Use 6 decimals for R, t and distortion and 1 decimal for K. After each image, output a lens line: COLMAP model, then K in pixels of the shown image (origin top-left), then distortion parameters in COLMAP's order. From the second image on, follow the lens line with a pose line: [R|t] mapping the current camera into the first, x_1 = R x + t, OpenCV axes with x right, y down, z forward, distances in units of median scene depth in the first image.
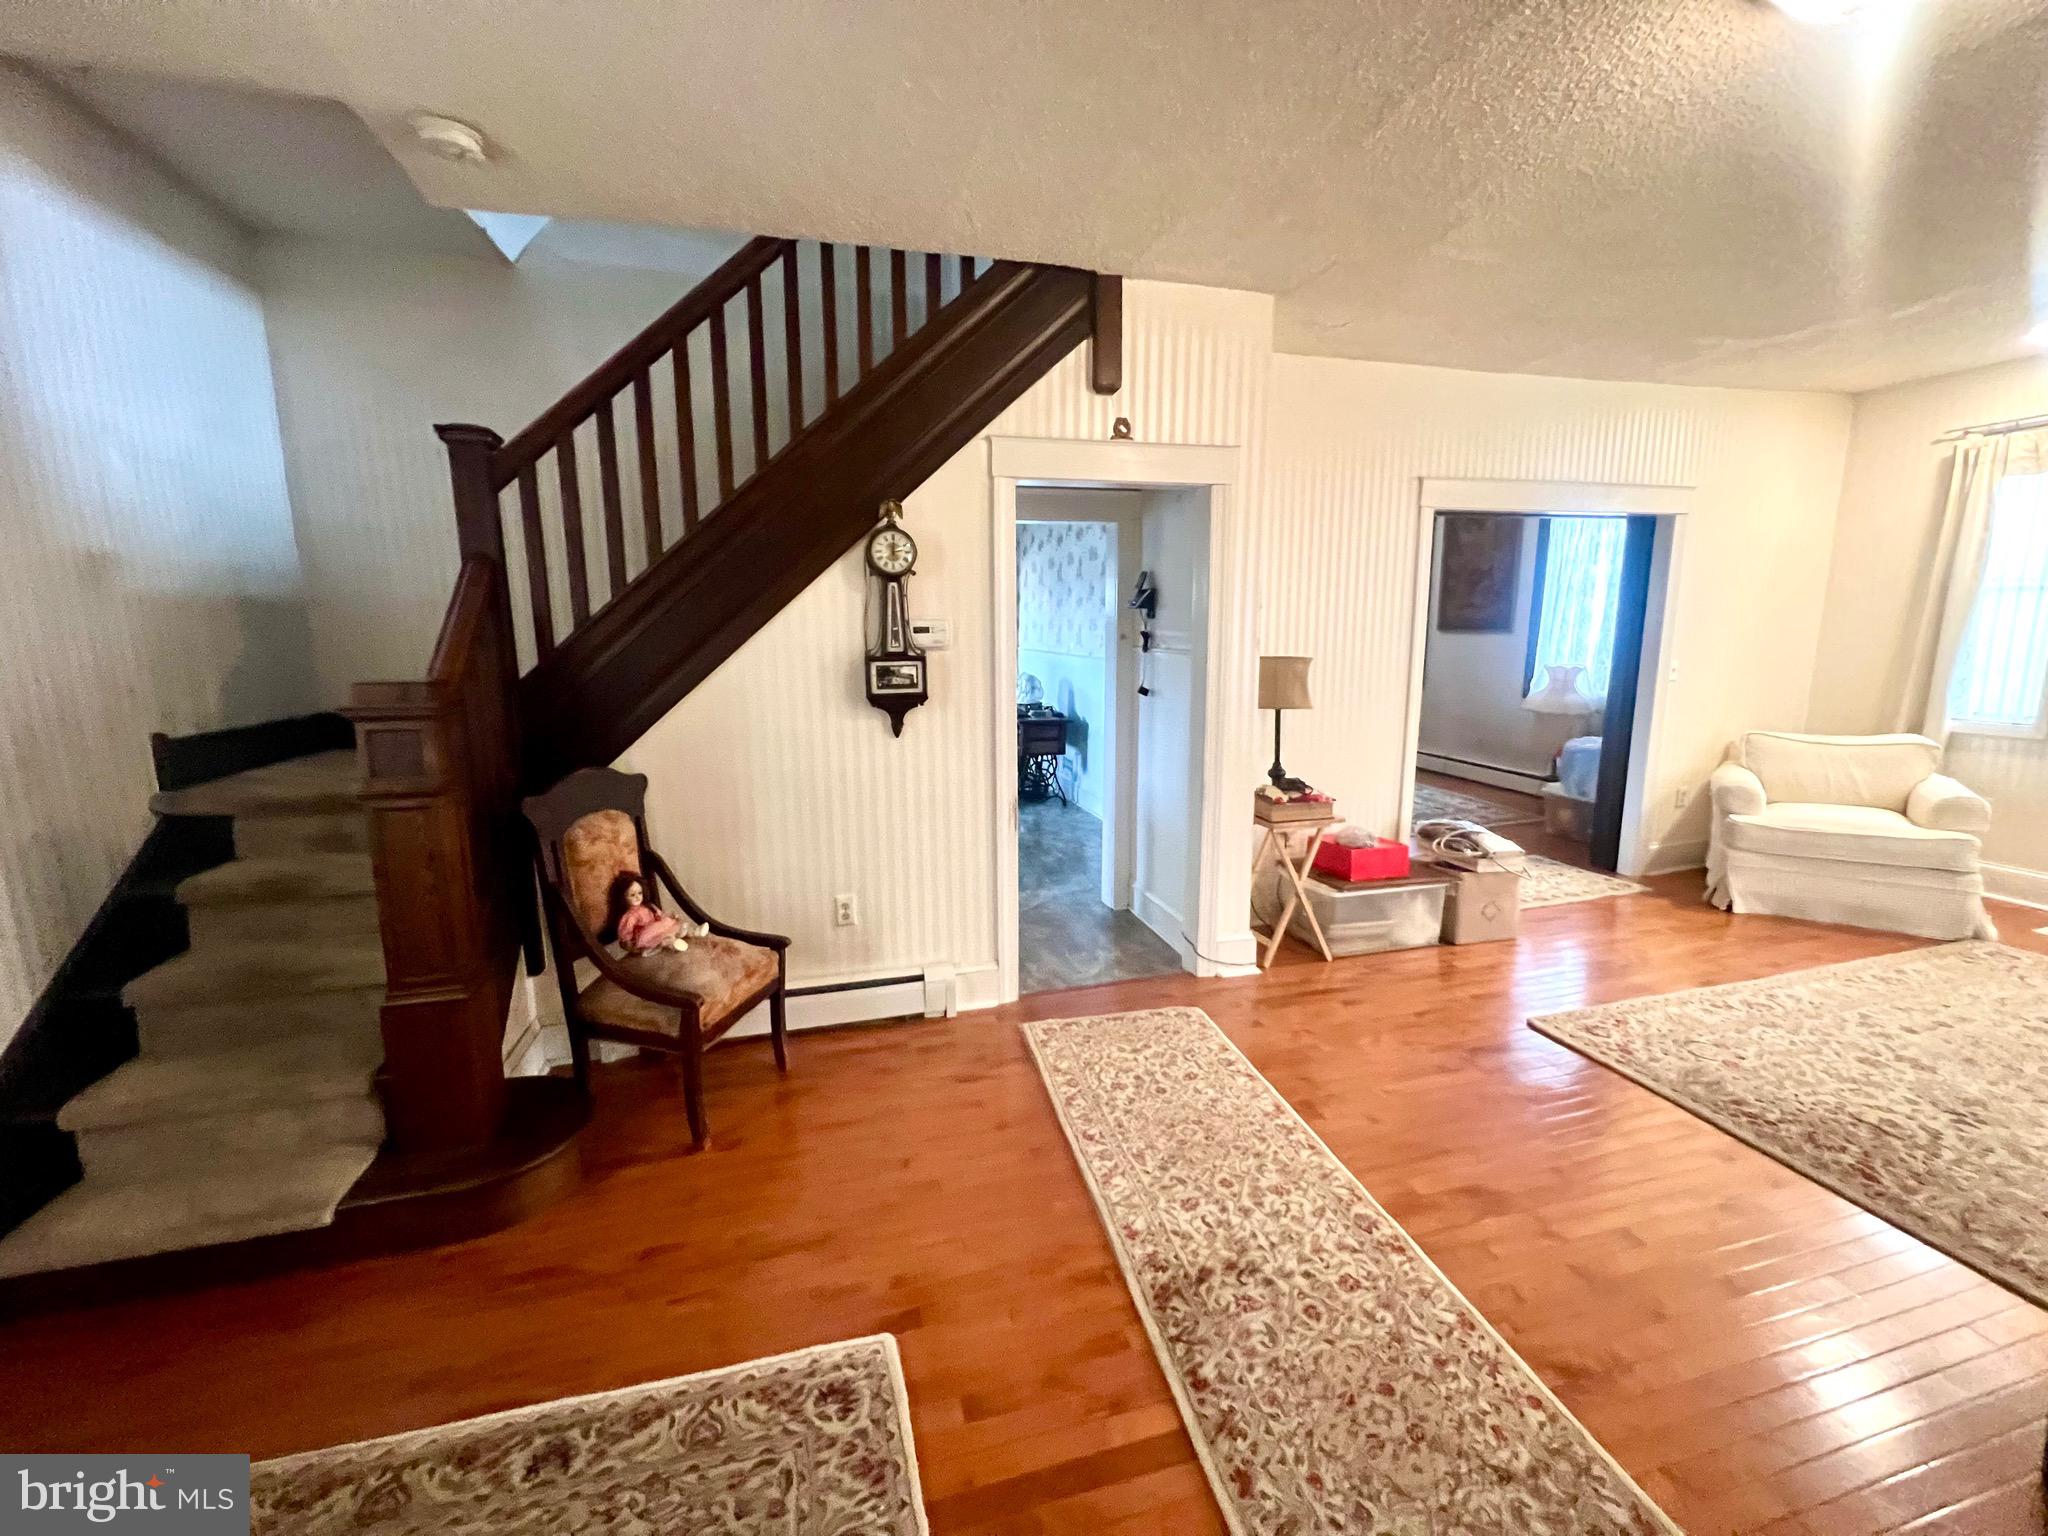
lens RADIAL K [[818.7, 0, 1016.9], [0, 818.7, 761.3], [0, 0, 1]] dist [-0.000911, 0.000186]
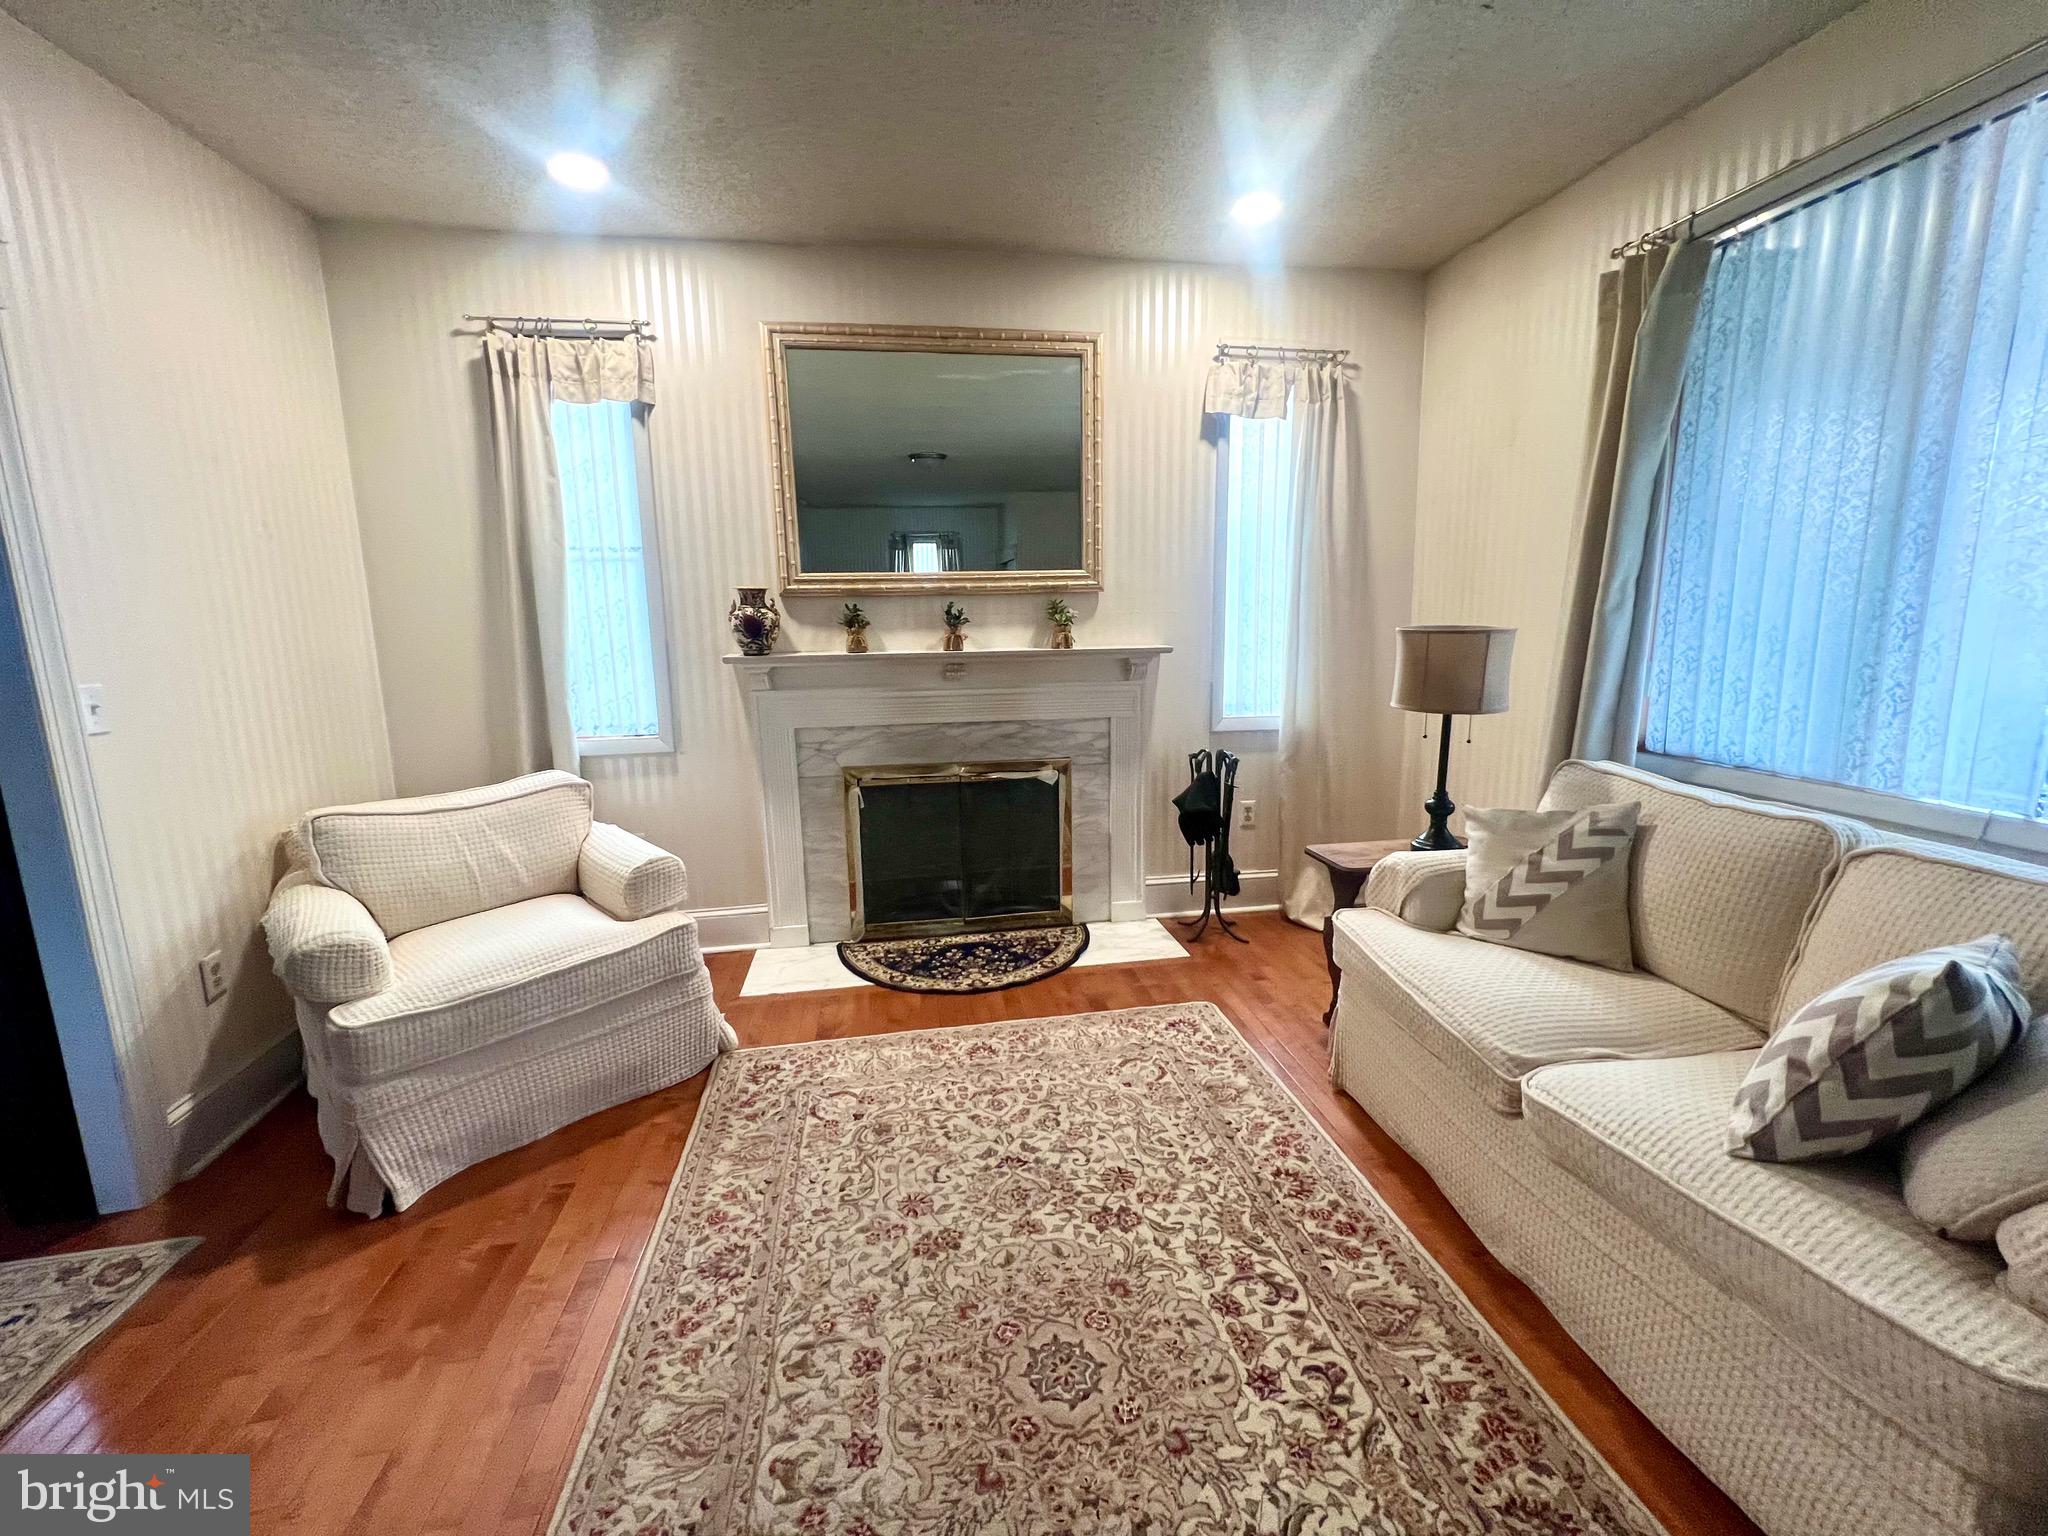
lens RADIAL K [[818.7, 0, 1023.0], [0, 818.7, 758.7], [0, 0, 1]] dist [-0.000911, 0.000186]
pose [[0.103958, -0.156457, 0.982199, 0.687743], [0.175824, 0.974887, 0.136682, -0.093785], [-0.978917, 0.158485, 0.128857, 0.765727]]
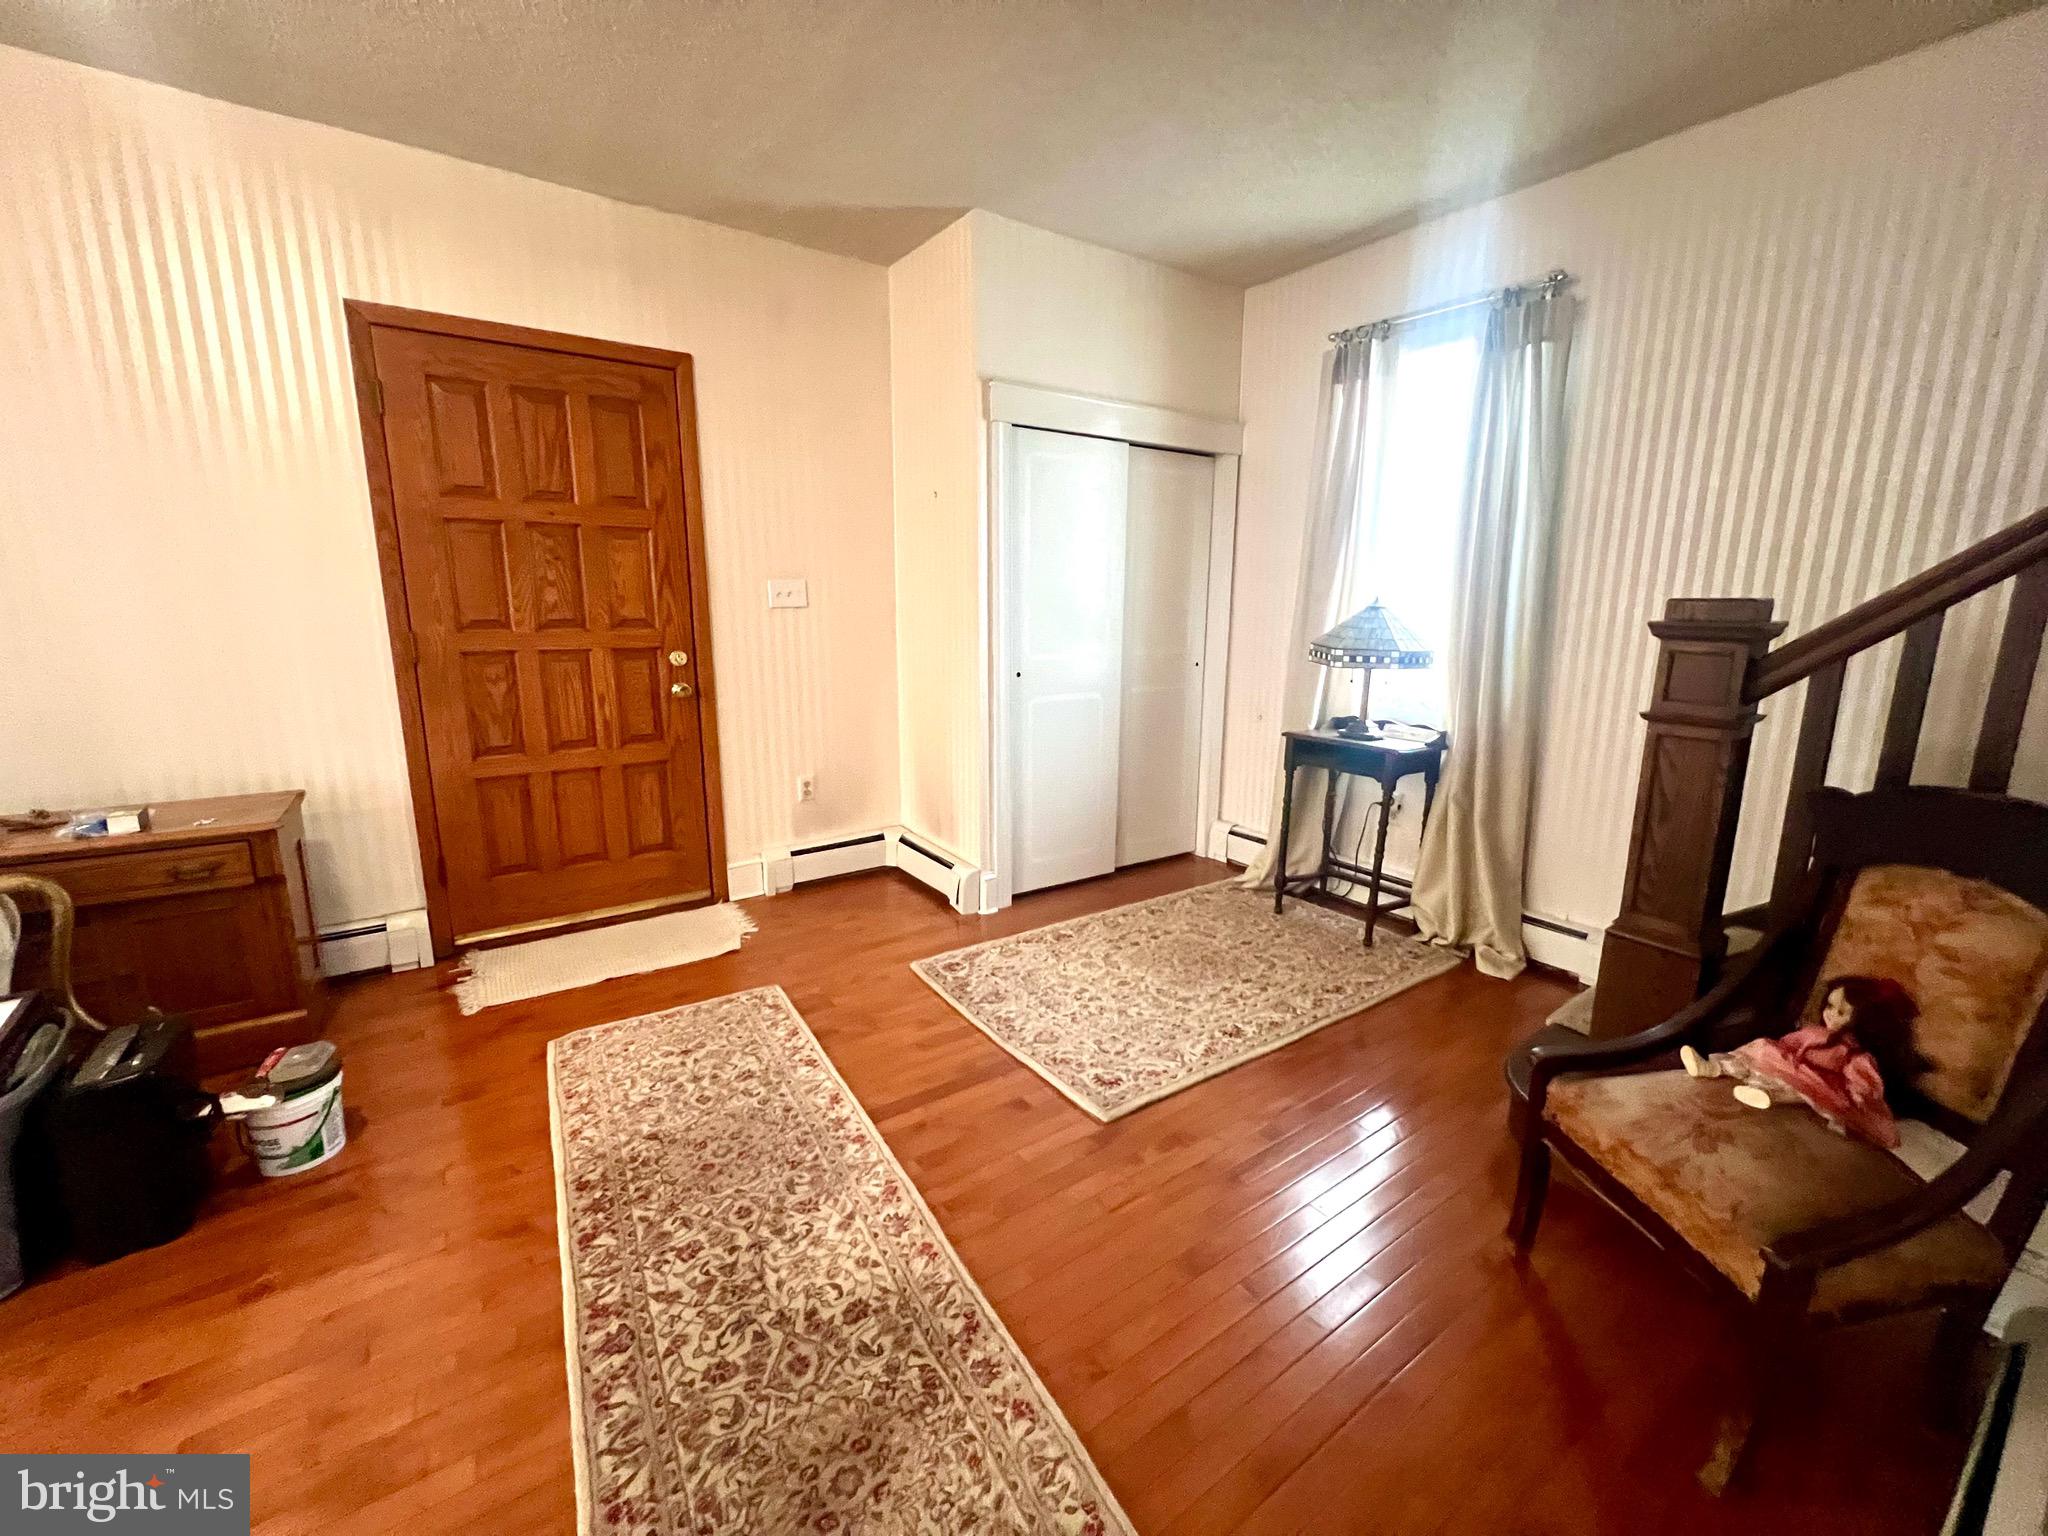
lens RADIAL K [[818.7, 0, 1020.5], [0, 818.7, 759.9], [0, 0, 1]] dist [-0.000911, 0.000186]
pose [[-0.941138, 0.073270, -0.329986, 0.194505], [-0.049833, 0.935483, 0.349841, -0.137648], [0.334329, 0.345692, -0.876767, 1.066784]]
